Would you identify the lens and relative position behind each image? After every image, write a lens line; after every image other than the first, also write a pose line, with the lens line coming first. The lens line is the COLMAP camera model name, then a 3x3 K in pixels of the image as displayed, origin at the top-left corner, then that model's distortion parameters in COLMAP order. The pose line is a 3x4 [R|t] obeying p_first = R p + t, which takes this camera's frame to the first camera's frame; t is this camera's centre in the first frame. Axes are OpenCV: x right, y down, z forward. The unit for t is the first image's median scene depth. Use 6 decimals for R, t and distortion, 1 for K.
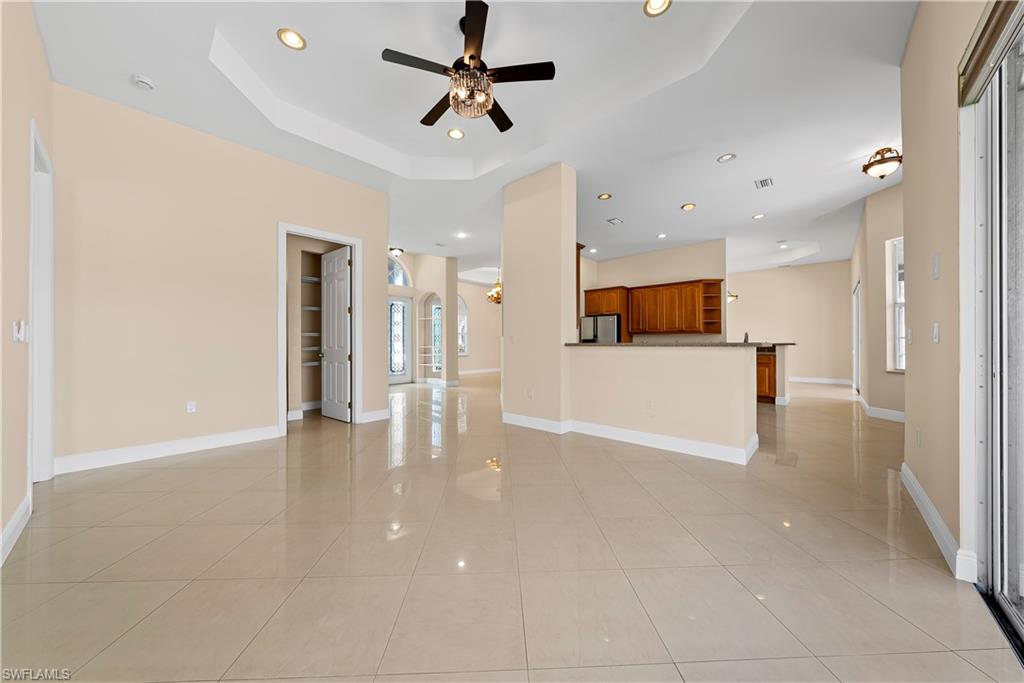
lens RADIAL K [[351.0, 0, 509.0], [0, 351.0, 339.1], [0, 0, 1]] dist [-0.003073, -0.000146]
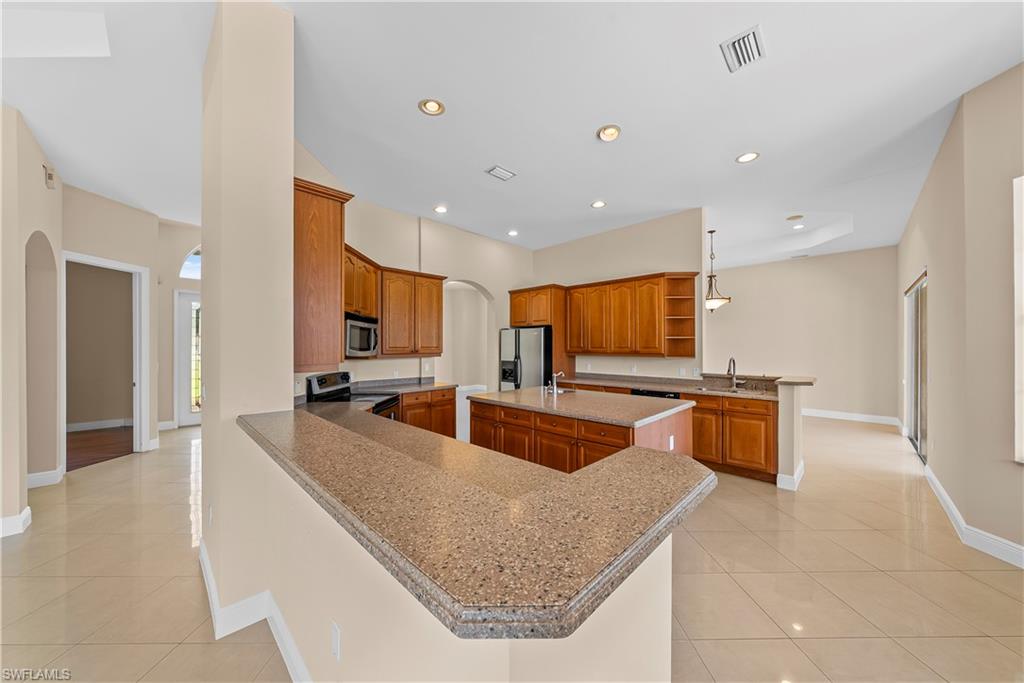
lens RADIAL K [[351.0, 0, 509.2], [0, 351.0, 342.9], [0, 0, 1]] dist [-0.003073, -0.000146]
pose [[0.999322, 0.002038, -0.036775, 0.277648], [-0.001869, 0.999988, 0.004635, -0.042440], [0.036784, -0.004563, 0.999313, 0.333076]]
